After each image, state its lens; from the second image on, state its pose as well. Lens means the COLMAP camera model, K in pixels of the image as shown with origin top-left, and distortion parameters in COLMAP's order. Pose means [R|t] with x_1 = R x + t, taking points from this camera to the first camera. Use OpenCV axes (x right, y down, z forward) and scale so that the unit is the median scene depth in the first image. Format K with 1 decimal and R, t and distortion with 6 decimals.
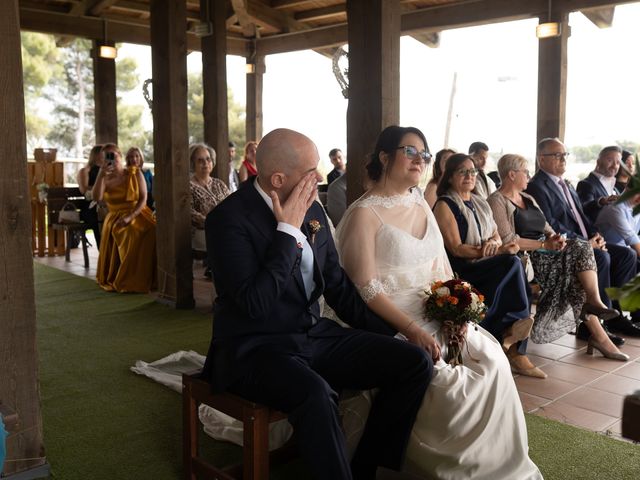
lens RADIAL K [[695.0, 0, 320.0], [0, 695.0, 240.0], [0, 0, 1]] dist [-0.055850, 0.042360]
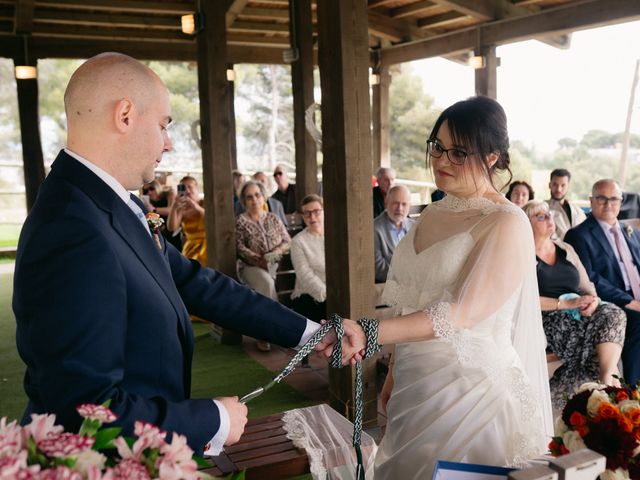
lens RADIAL K [[695.0, 0, 320.0], [0, 695.0, 240.0], [0, 0, 1]] dist [-0.055850, 0.042360]
pose [[0.956852, 0.017152, -0.290069, 0.123508], [-0.011724, 0.999722, 0.020440, -0.041723], [0.290339, -0.016157, 0.956788, 0.033552]]
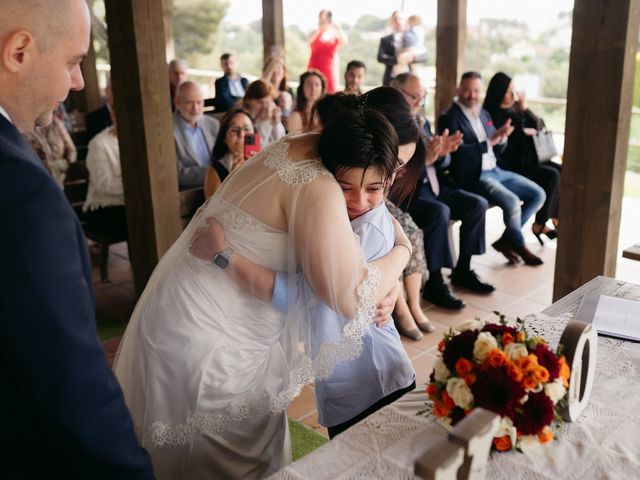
lens RADIAL K [[695.0, 0, 320.0], [0, 695.0, 240.0], [0, 0, 1]] dist [-0.055850, 0.042360]
pose [[0.999586, -0.026760, 0.010610, 0.112213], [0.024406, 0.983262, 0.180554, -0.047603], [-0.015264, -0.180220, 0.983508, 0.048865]]
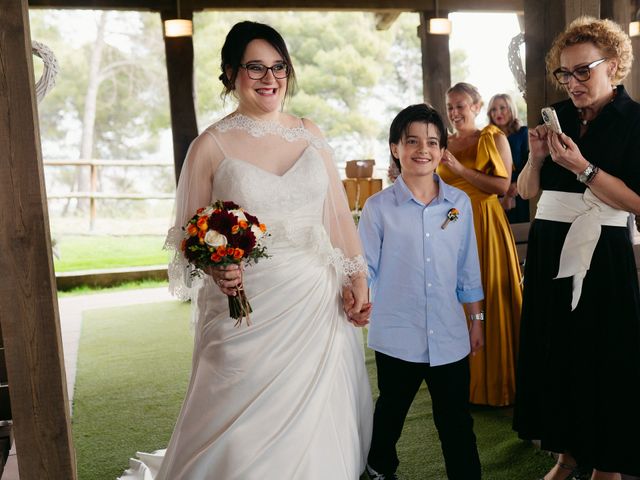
lens RADIAL K [[693.8, 0, 319.6], [0, 693.8, 248.5], [0, 0, 1]] dist [-0.059021, 0.046430]
pose [[0.893529, 0.008005, -0.448933, -0.078235], [0.002133, 0.999754, 0.022071, -0.042585], [0.449000, -0.020679, 0.893293, 0.241833]]
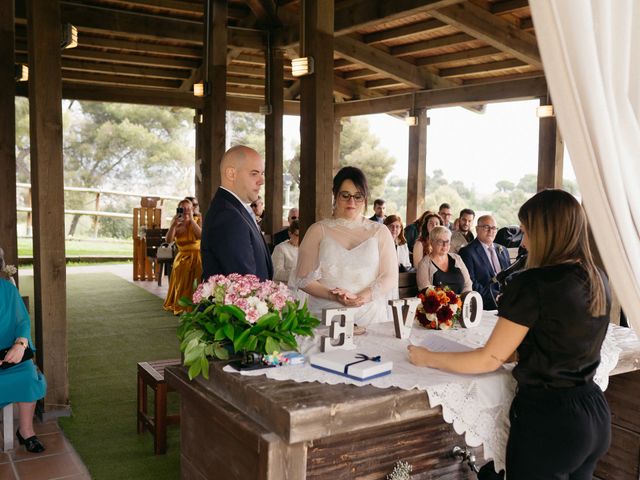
lens RADIAL K [[695.0, 0, 320.0], [0, 695.0, 240.0], [0, 0, 1]] dist [-0.055850, 0.042360]
pose [[0.976429, 0.040184, -0.212064, 0.154600], [-0.047589, 0.998418, -0.029930, -0.022923], [0.210525, 0.039317, 0.976797, -0.161433]]
